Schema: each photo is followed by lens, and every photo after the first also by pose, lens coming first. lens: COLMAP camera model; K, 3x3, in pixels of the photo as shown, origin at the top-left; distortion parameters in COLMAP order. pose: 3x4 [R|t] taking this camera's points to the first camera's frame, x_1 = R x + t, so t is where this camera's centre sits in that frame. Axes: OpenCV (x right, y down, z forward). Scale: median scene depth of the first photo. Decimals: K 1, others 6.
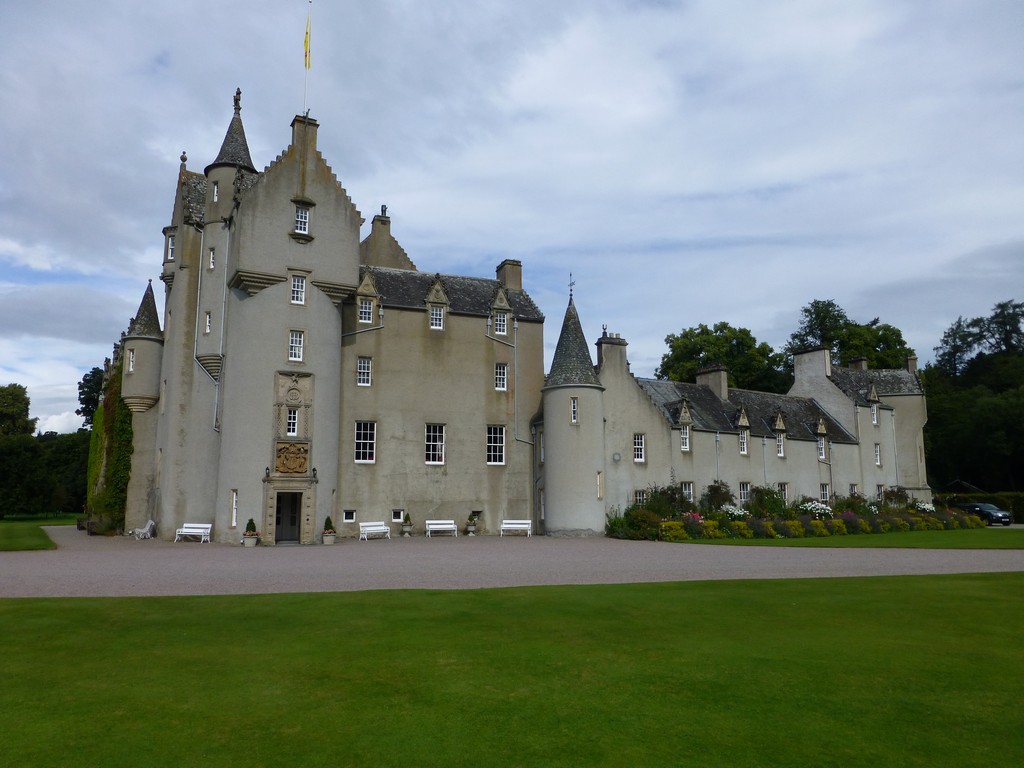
lens RADIAL K [[754.0, 0, 510.4], [0, 754.0, 385.2], [0, 0, 1]] dist [-0.008984, 0.001893]
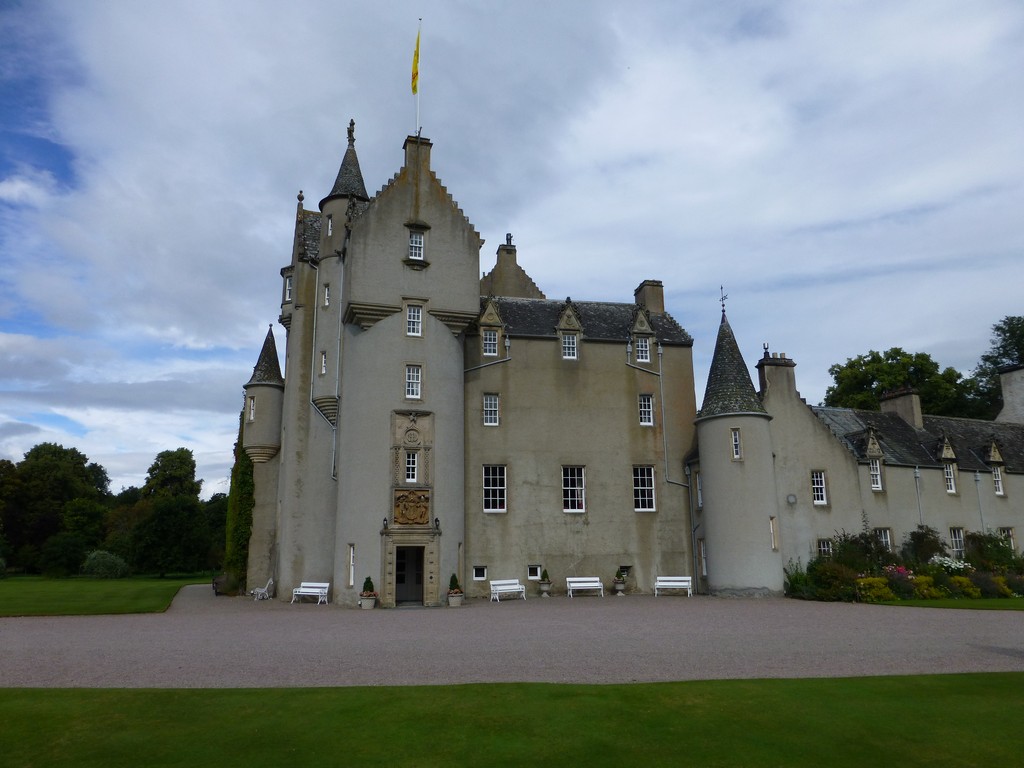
lens RADIAL K [[754.0, 0, 512.5], [0, 754.0, 383.9], [0, 0, 1]] dist [-0.008984, 0.001893]
pose [[0.981715, -0.051462, -0.183270, -0.002796], [0.038139, 0.996416, -0.075496, 0.020343], [0.186499, 0.067126, 0.980159, 0.123339]]
